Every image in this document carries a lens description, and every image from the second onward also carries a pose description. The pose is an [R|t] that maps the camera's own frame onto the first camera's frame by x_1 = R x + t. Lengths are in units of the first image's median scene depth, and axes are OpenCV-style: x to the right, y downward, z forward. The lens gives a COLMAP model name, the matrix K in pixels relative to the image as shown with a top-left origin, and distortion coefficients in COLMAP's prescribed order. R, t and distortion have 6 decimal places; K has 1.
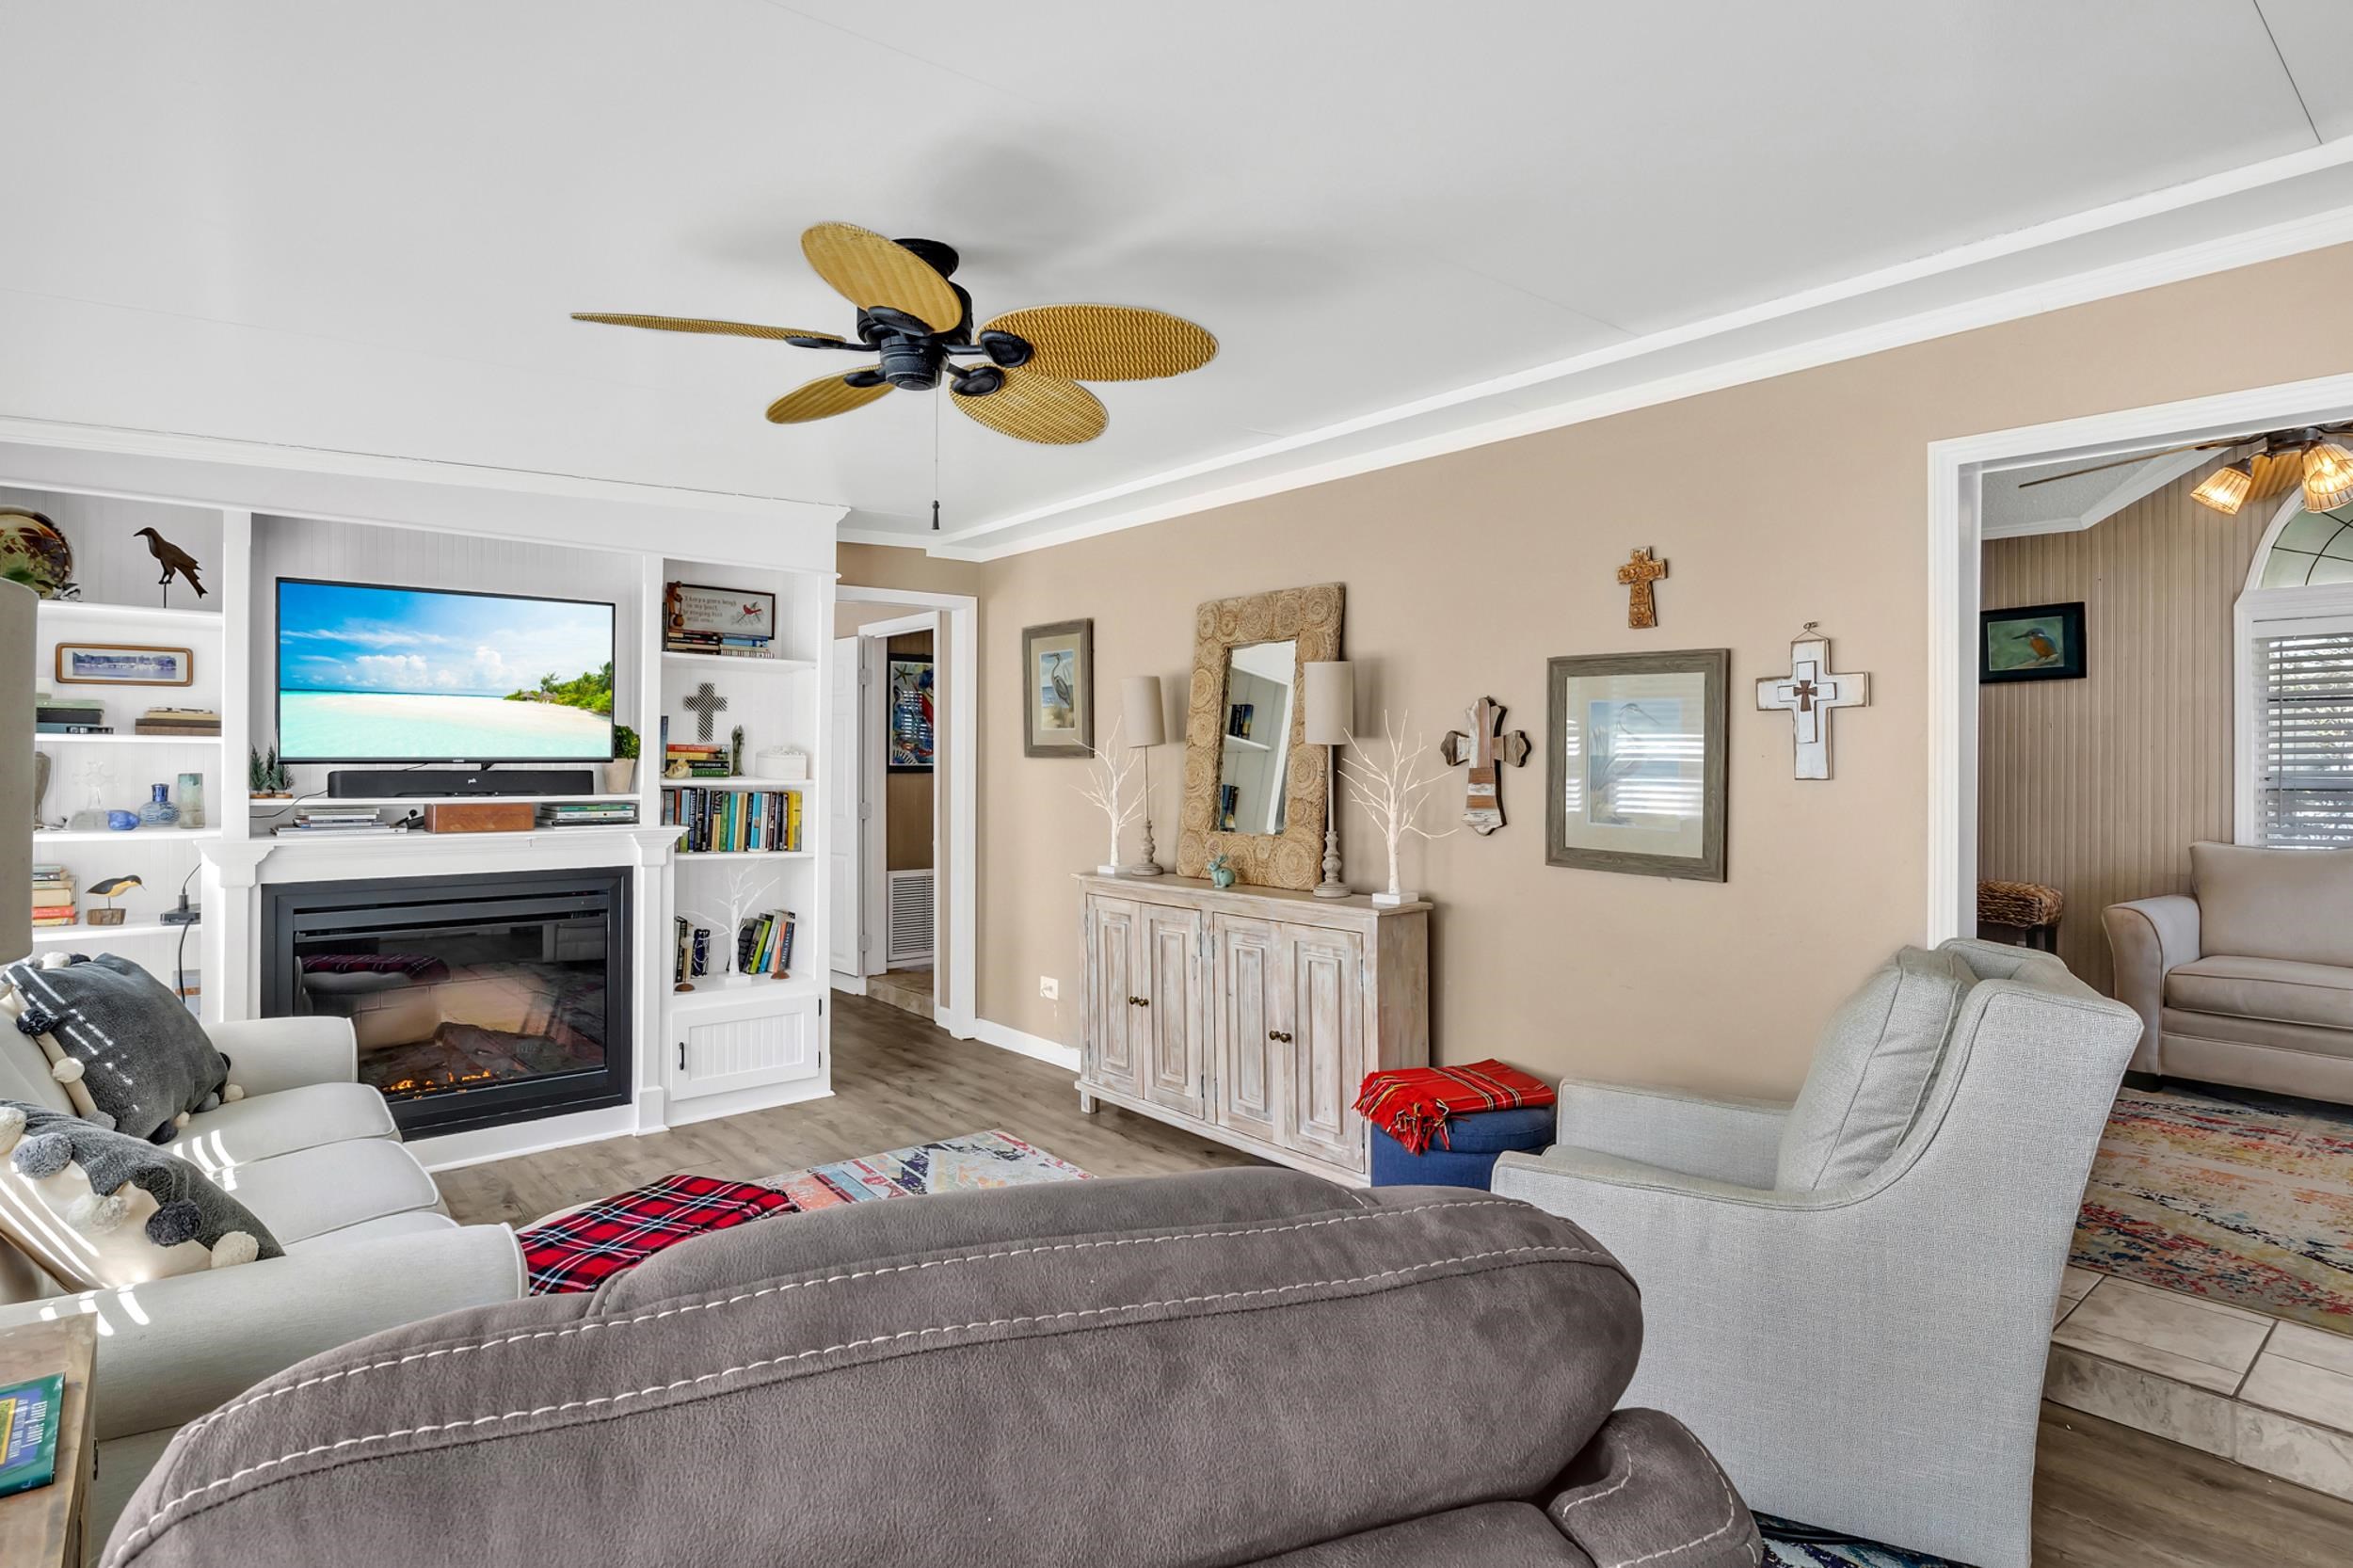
lens RADIAL K [[1191.3, 0, 1207.9], [0, 1191.3, 755.2], [0, 0, 1]] dist [-0.024253, 0.005040]
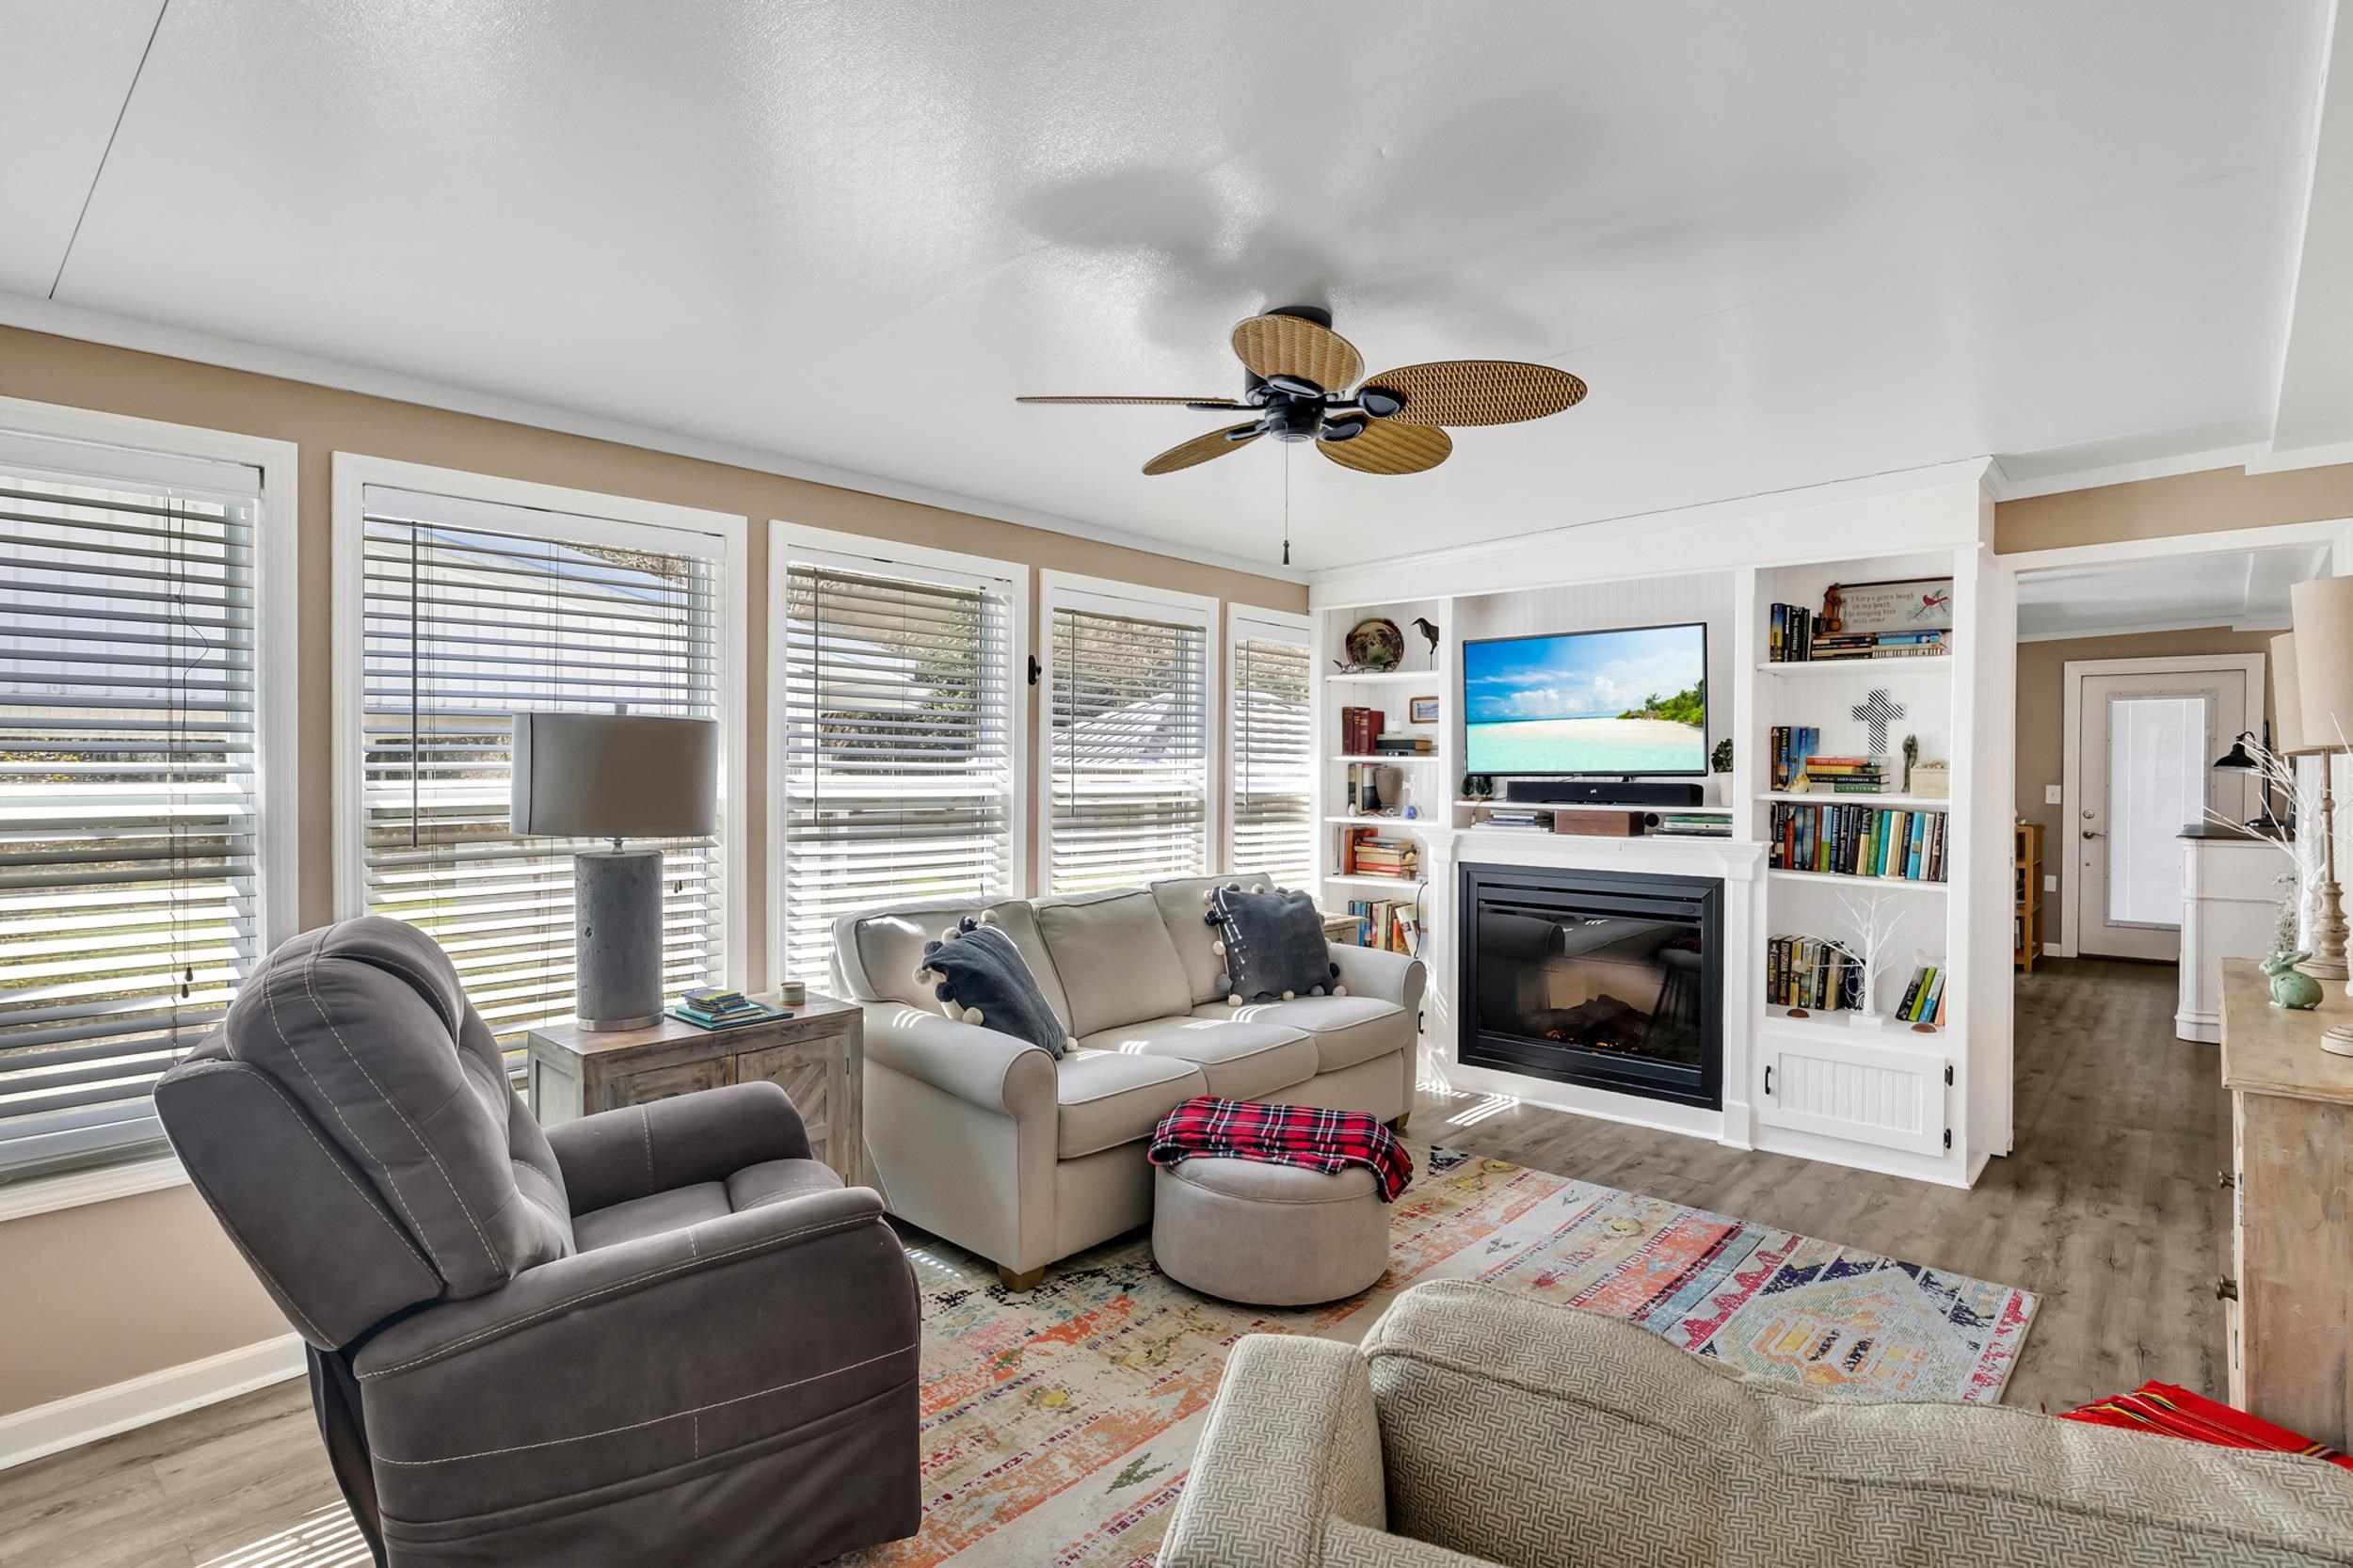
lens RADIAL K [[1191.3, 0, 1173.8], [0, 1191.3, 777.6], [0, 0, 1]] dist [-0.024253, 0.005040]
pose [[0.119432, 0.005367, -0.992828, 0.510282], [0.001257, 0.999984, 0.005557, 0.000924], [0.992842, -0.001912, 0.119424, 0.450337]]
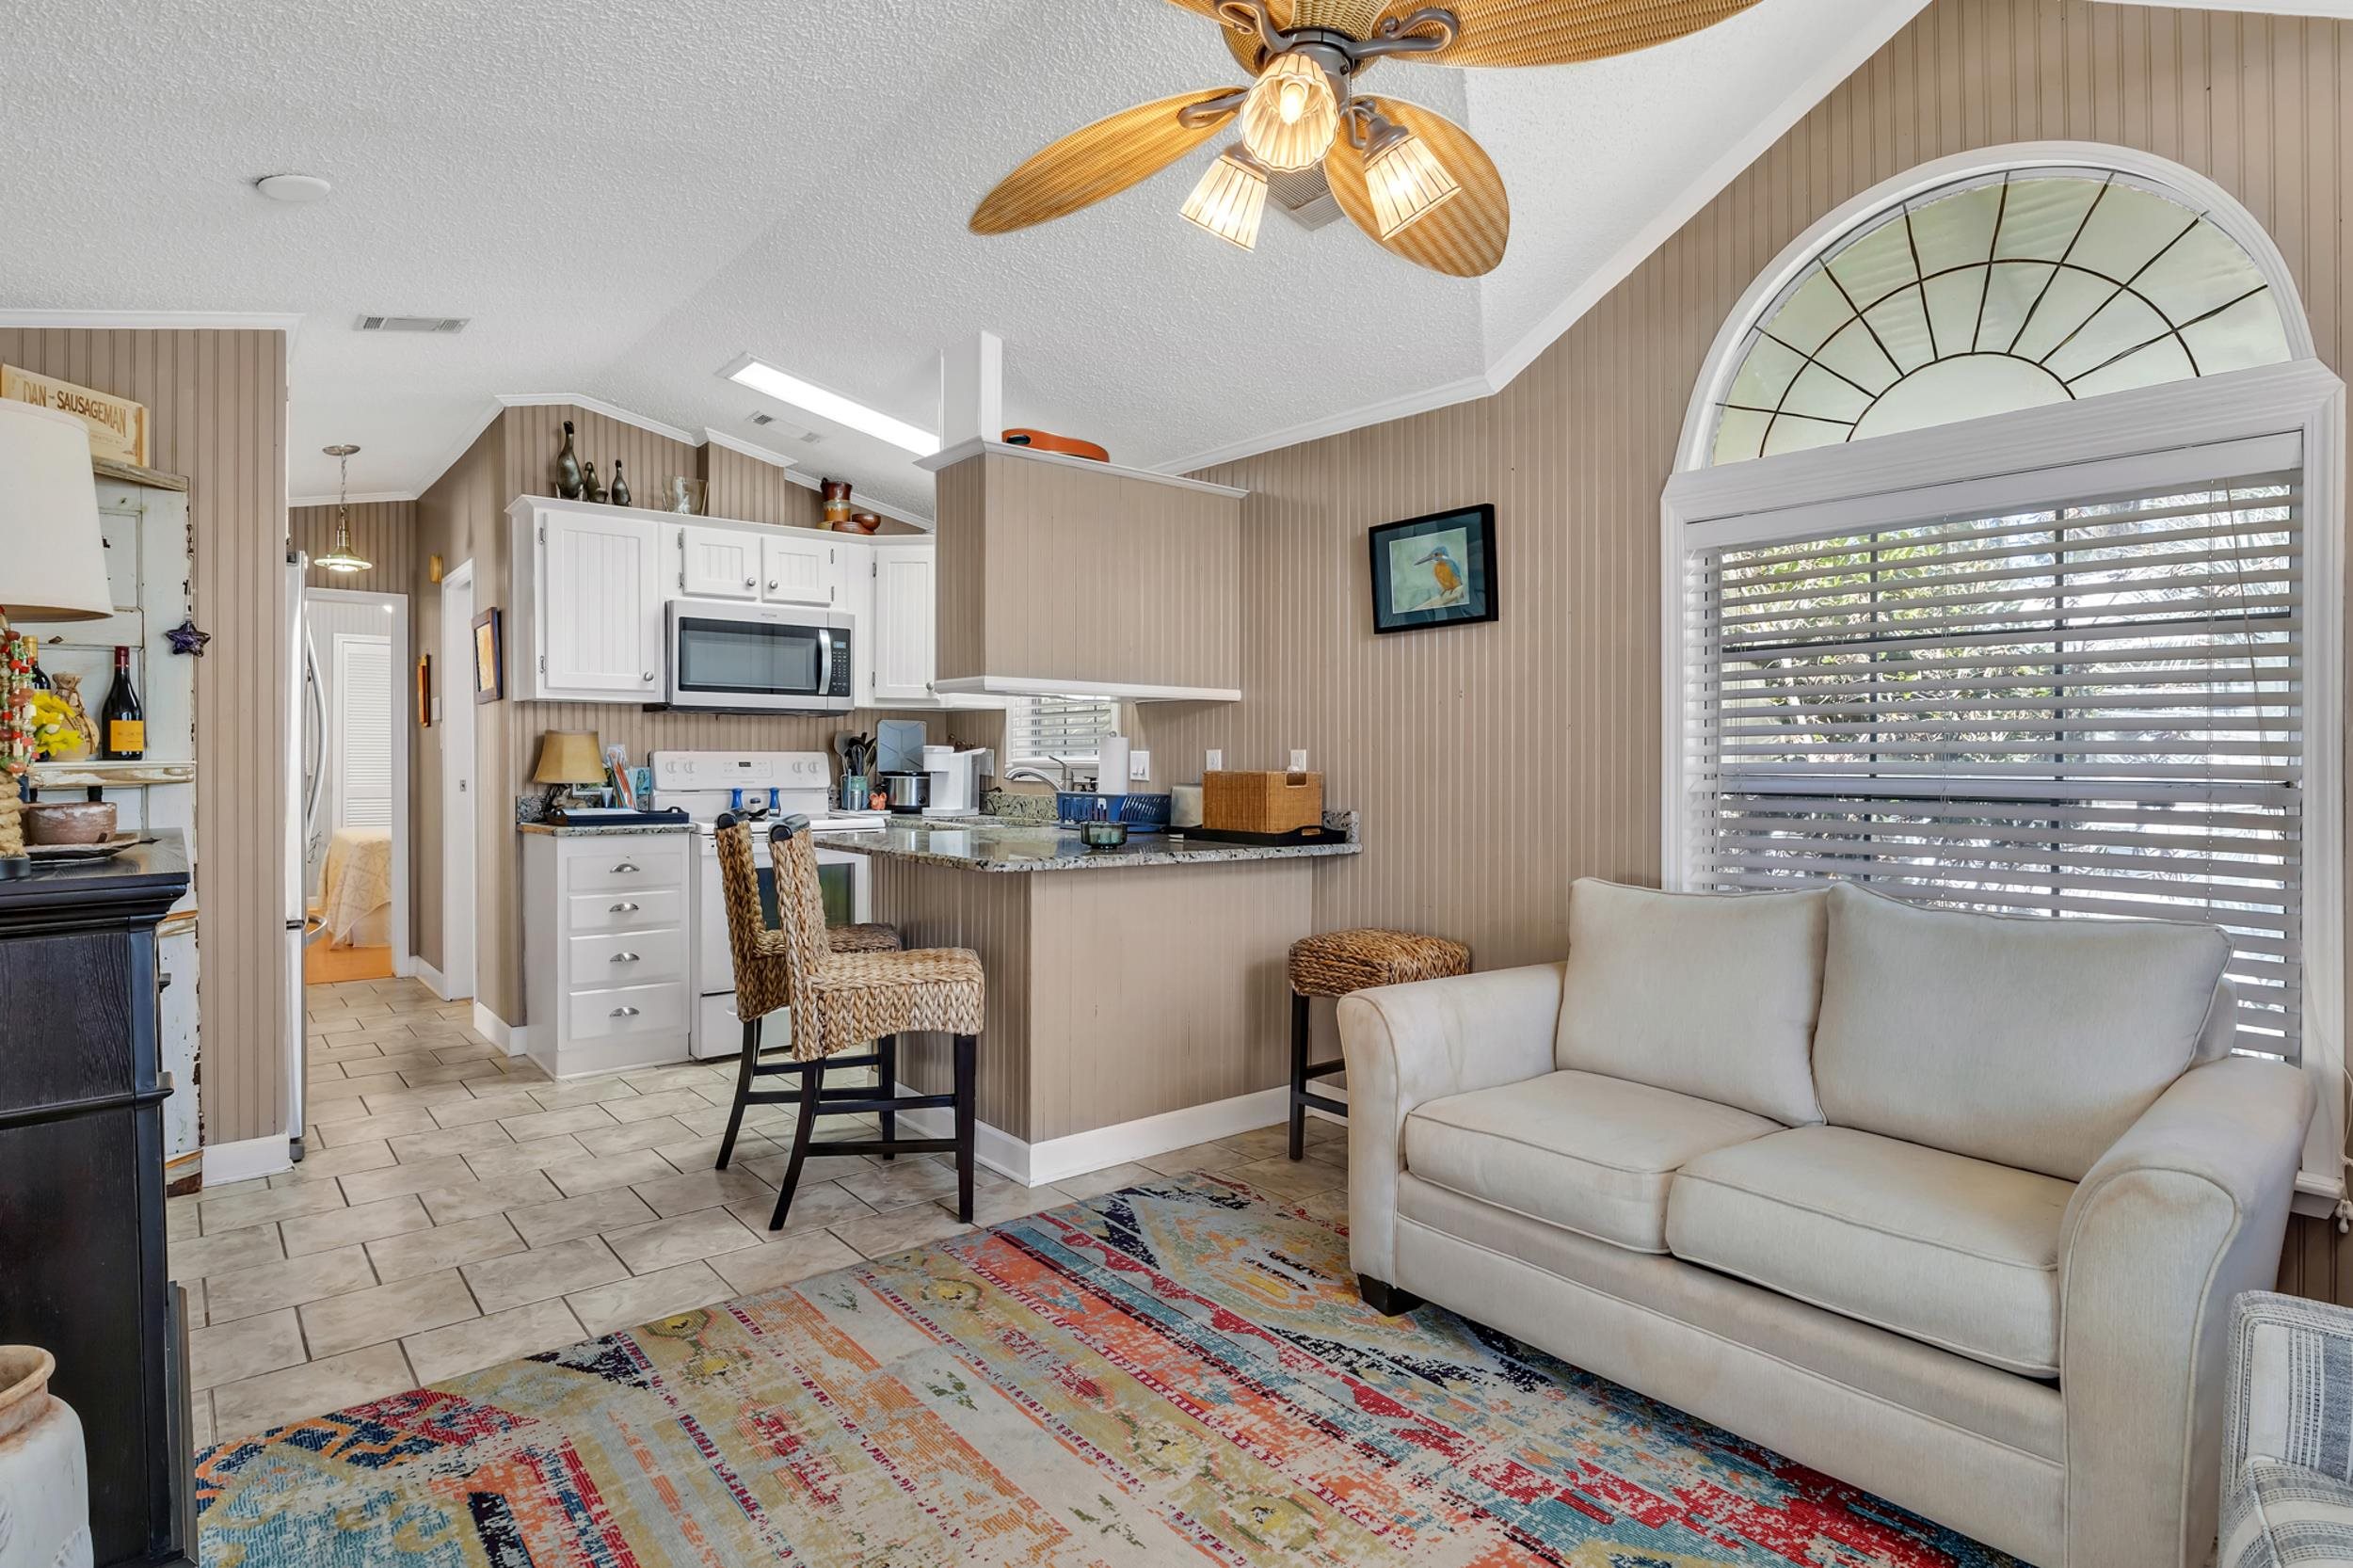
lens RADIAL K [[1191.3, 0, 1171.5], [0, 1191.3, 778.3], [0, 0, 1]] dist [-0.024253, 0.005040]
pose [[0.999816, -0.007292, -0.017729, -0.198575], [0.007682, 0.999728, 0.022040, 0.039597], [0.017564, -0.022172, 0.999600, 0.227264]]
